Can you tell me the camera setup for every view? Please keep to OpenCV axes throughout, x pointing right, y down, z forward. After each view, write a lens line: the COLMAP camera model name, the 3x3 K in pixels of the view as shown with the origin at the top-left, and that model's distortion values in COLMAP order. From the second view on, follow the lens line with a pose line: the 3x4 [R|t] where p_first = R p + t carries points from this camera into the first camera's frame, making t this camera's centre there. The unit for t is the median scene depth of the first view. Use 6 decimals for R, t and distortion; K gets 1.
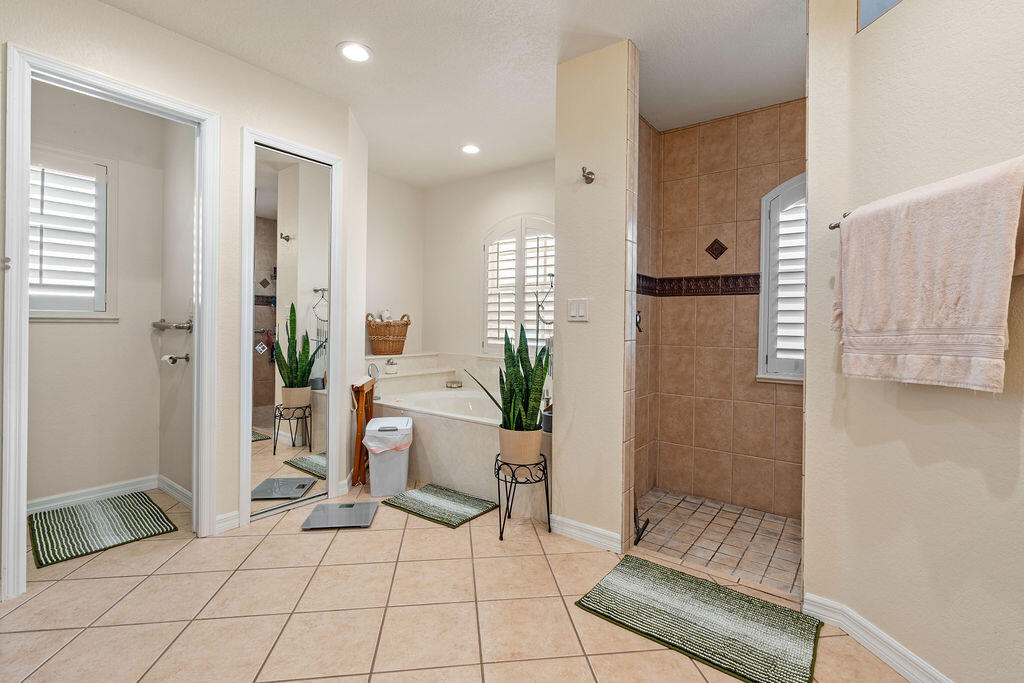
lens RADIAL K [[464.6, 0, 516.2], [0, 464.6, 325.8], [0, 0, 1]] dist [-0.005669, 0.001833]
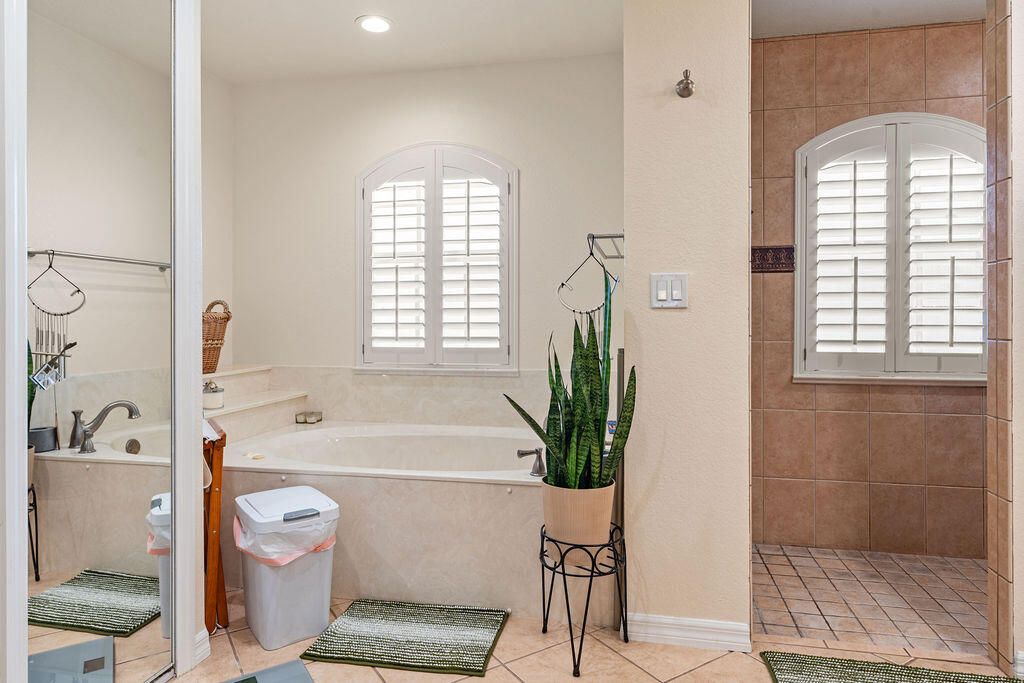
lens RADIAL K [[613.1, 0, 513.2], [0, 613.1, 317.0], [0, 0, 1]] dist [0.001622, 0.000842]
pose [[0.903501, -0.016029, 0.428287, -0.362936], [0.016359, 0.999862, 0.002911, -0.002630], [-0.428274, 0.004376, 0.903638, 0.267875]]
